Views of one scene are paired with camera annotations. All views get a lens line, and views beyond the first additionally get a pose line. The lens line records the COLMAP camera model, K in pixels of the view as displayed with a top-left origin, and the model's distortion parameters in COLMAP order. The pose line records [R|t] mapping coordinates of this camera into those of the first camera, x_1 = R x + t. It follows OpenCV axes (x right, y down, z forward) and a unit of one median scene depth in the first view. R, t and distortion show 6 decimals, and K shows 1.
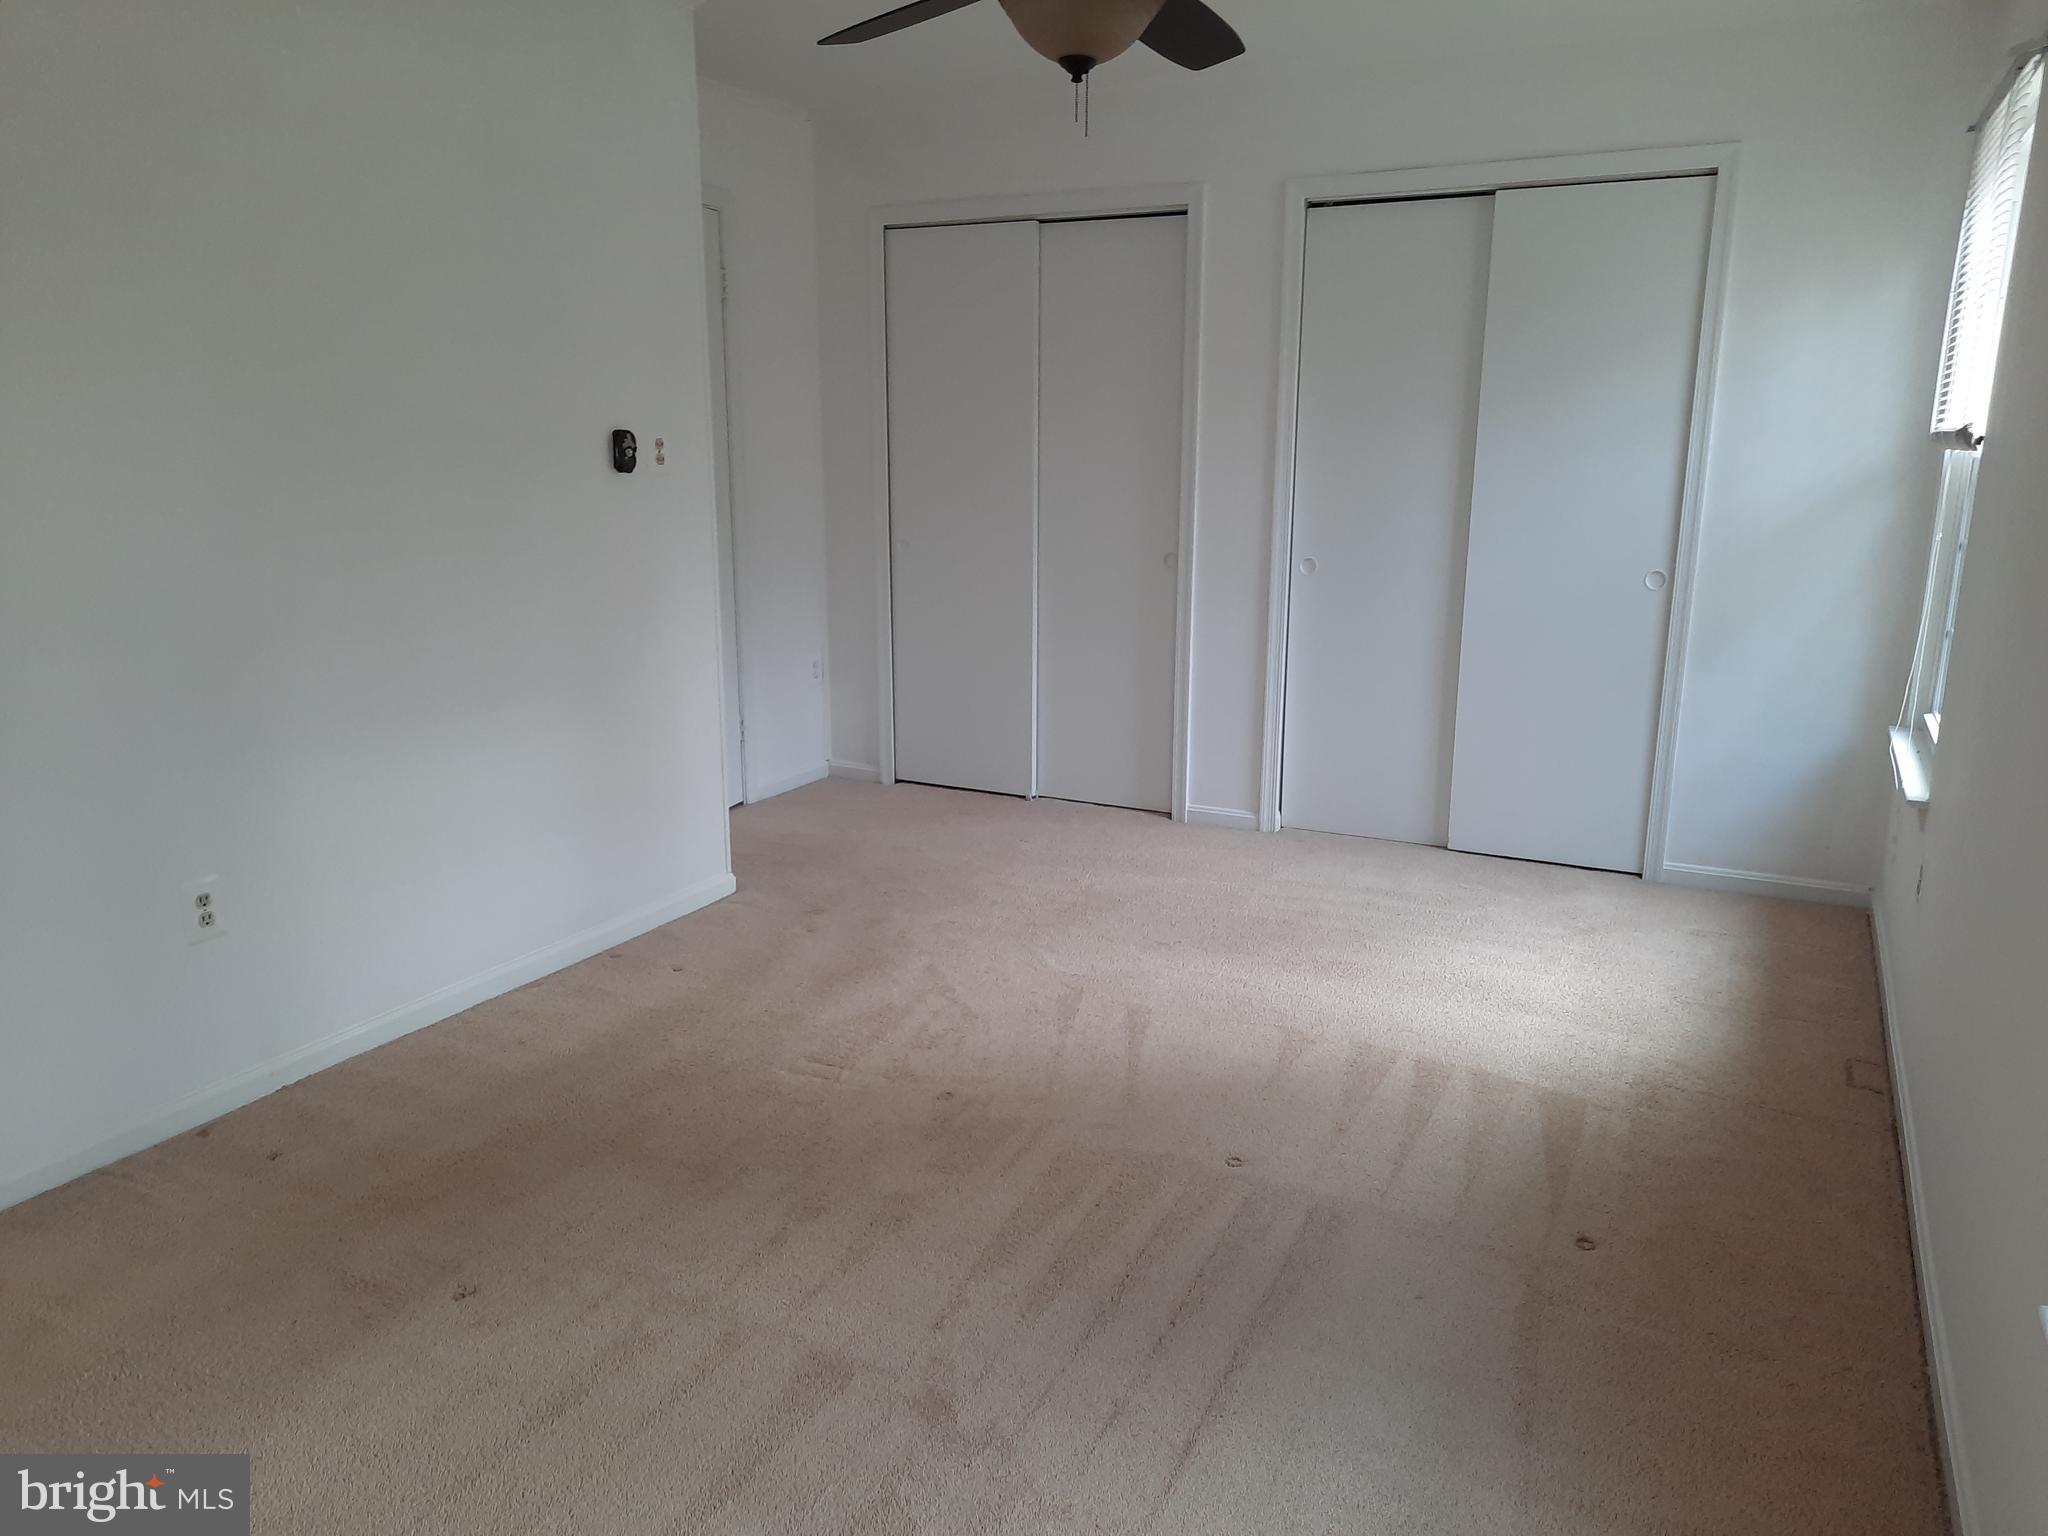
lens RADIAL K [[1497.4, 0, 1033.9], [0, 1497.4, 772.9], [0, 0, 1]] dist [0.003225, 0.000749]
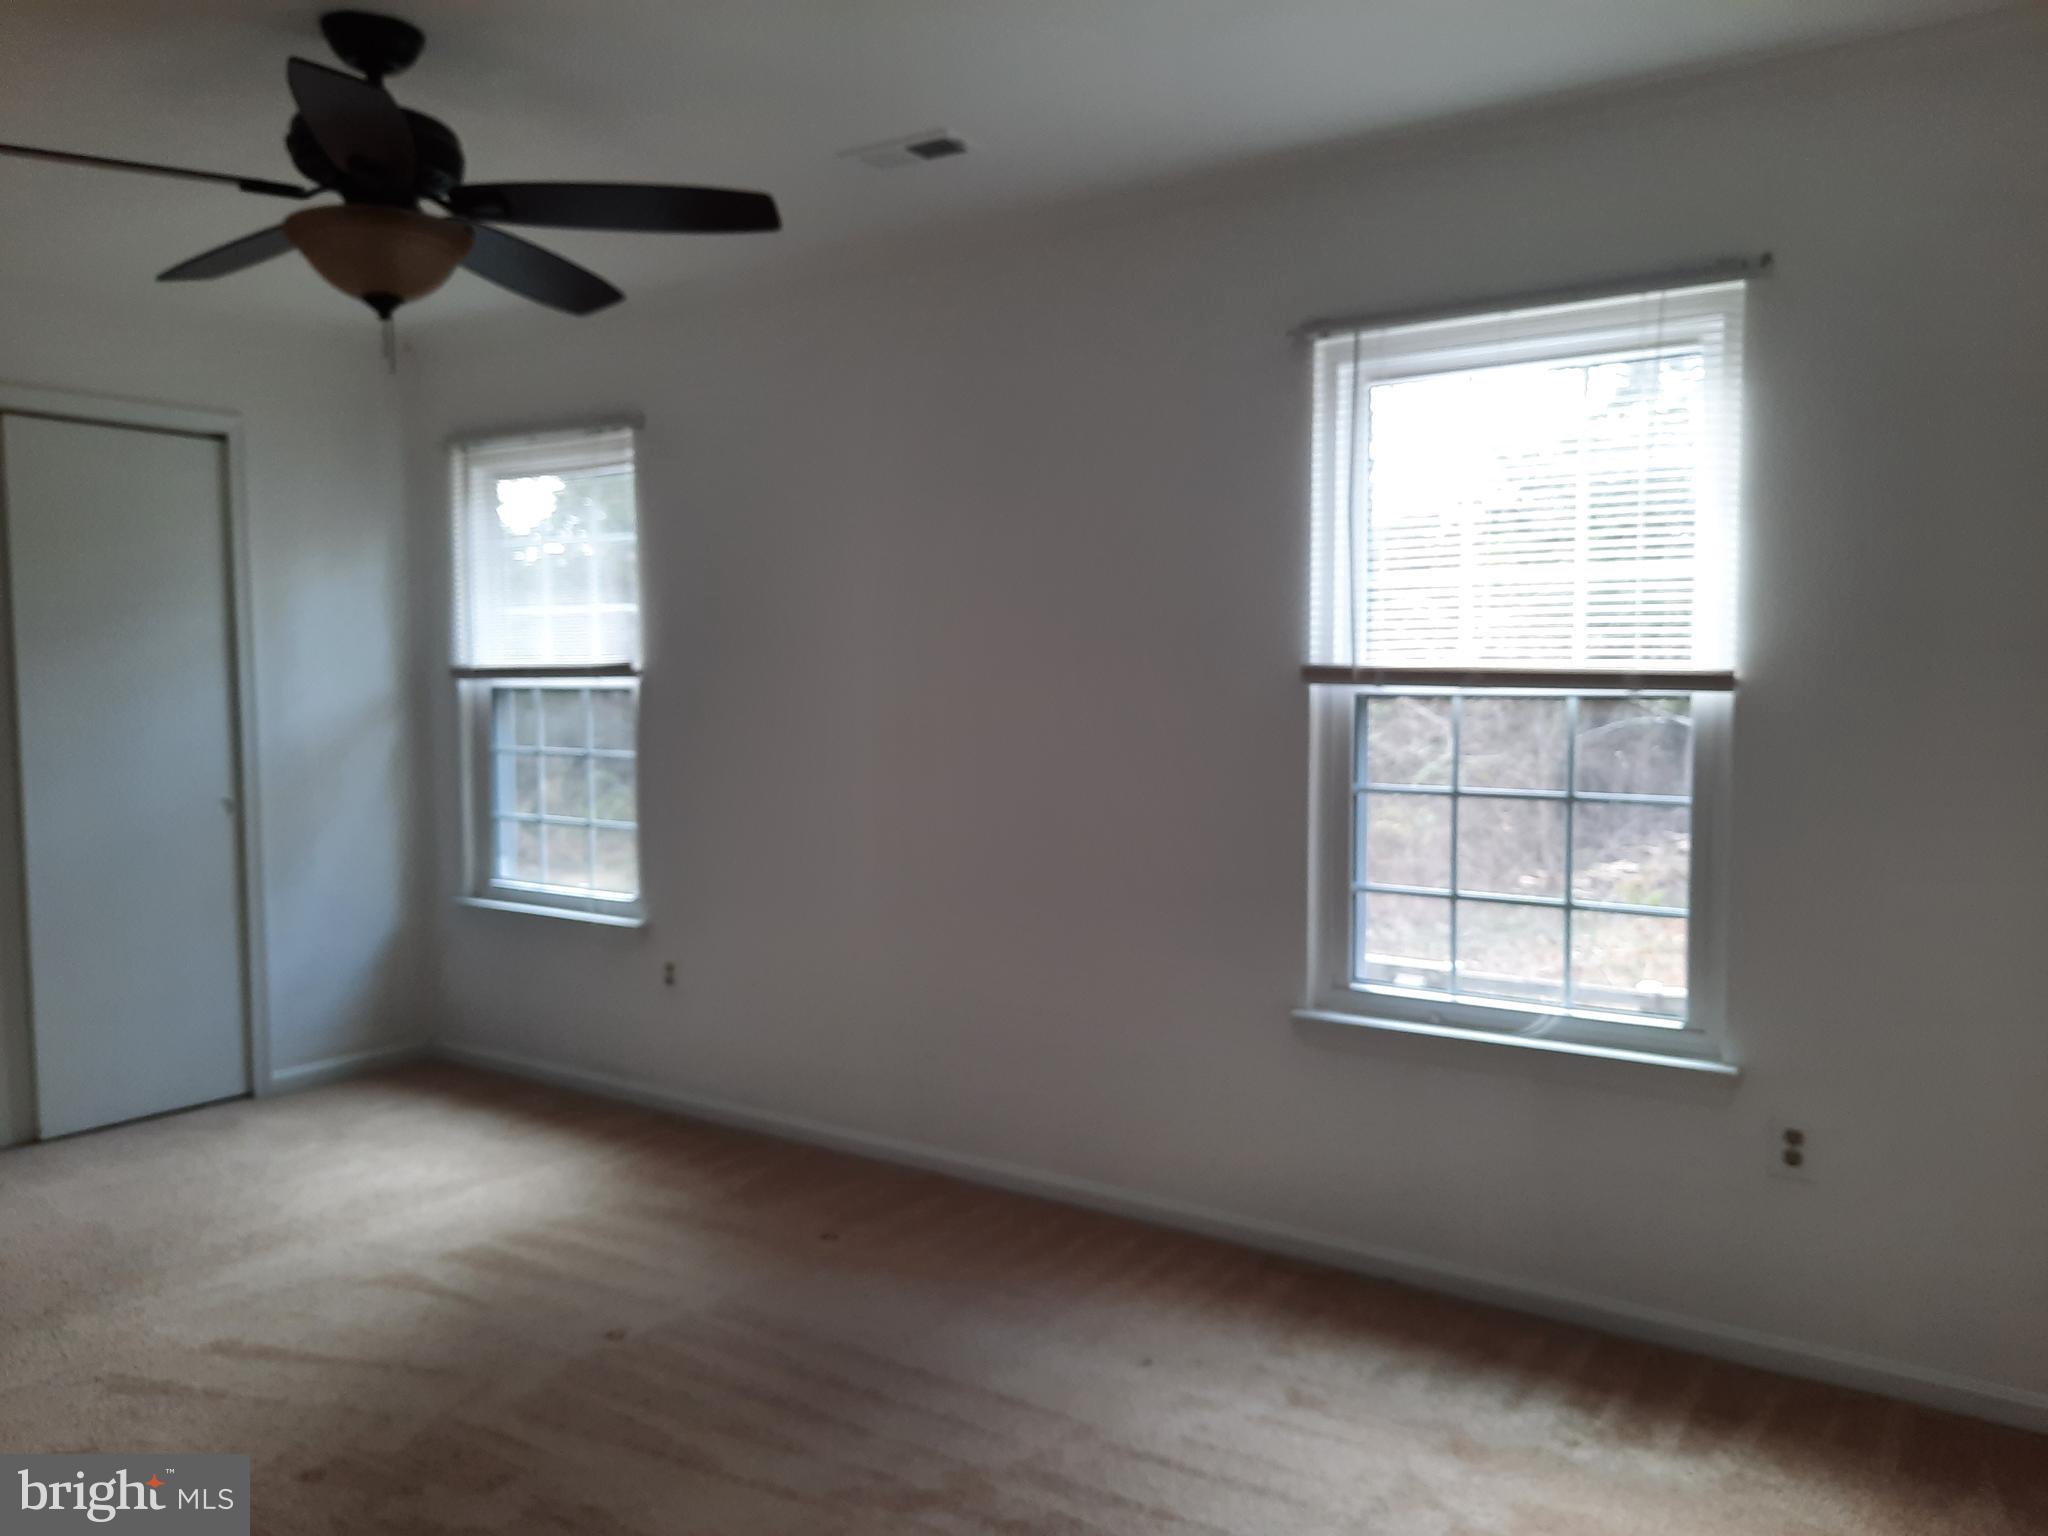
lens RADIAL K [[1497.4, 0, 1033.9], [0, 1497.4, 772.9], [0, 0, 1]] dist [0.003225, 0.000749]
pose [[0.142491, -0.068876, 0.987397, -0.683620], [0.226372, 0.973404, 0.035232, -0.080353], [-0.963562, 0.218499, 0.154293, 0.376512]]
